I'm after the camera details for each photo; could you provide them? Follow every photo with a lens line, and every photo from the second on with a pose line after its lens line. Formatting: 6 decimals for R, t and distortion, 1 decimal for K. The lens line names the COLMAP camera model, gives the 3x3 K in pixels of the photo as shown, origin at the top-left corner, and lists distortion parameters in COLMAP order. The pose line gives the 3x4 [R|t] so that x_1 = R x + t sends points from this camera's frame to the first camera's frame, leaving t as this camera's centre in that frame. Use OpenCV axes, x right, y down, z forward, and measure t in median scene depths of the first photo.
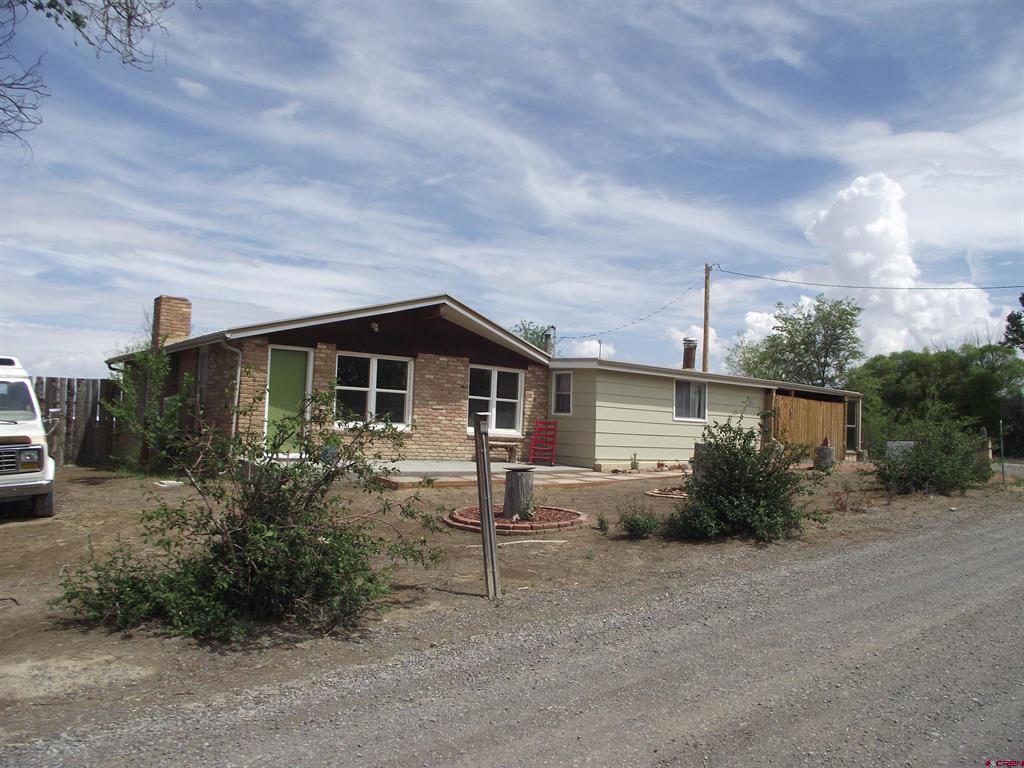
lens RADIAL K [[851.4, 0, 511.0], [0, 851.4, 436.1], [0, 0, 1]] dist [0.001627, 0.009465]
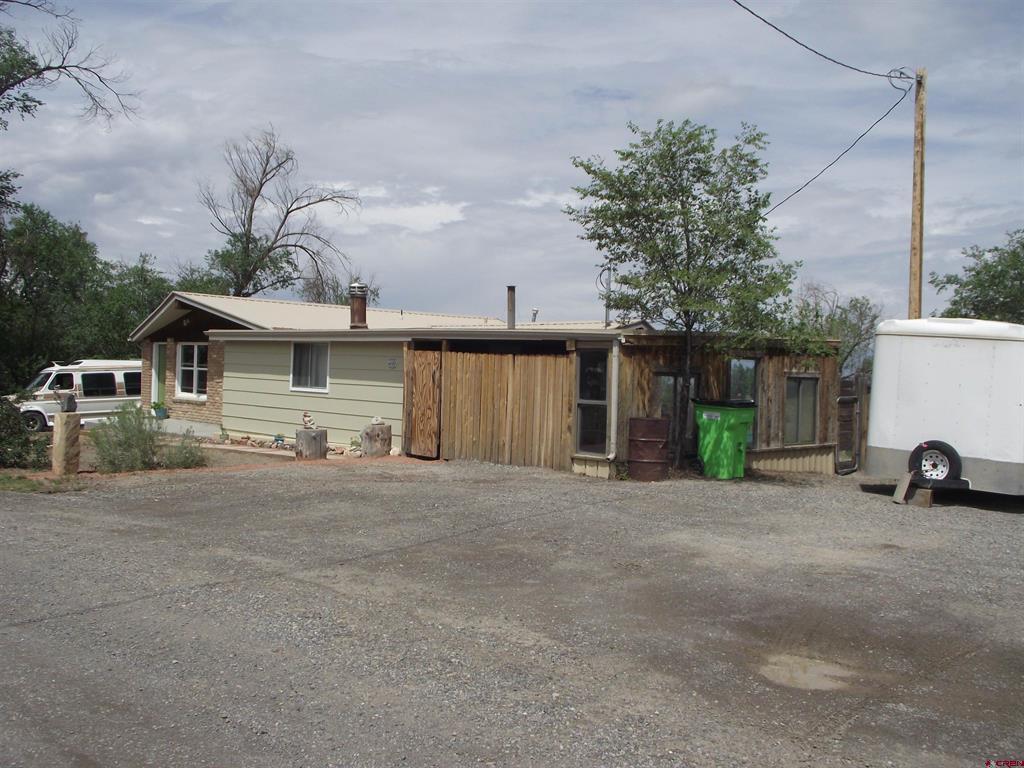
lens RADIAL K [[1063.2, 0, 512.0], [0, 1063.2, 384.0], [0, 0, 1]] dist [-0.001635, -0.000685]
pose [[-0.005526, -0.004135, -0.999976, 1.231407], [-0.015329, 0.999874, -0.004050, -0.023260], [0.999867, 0.015306, -0.005589, 1.194593]]
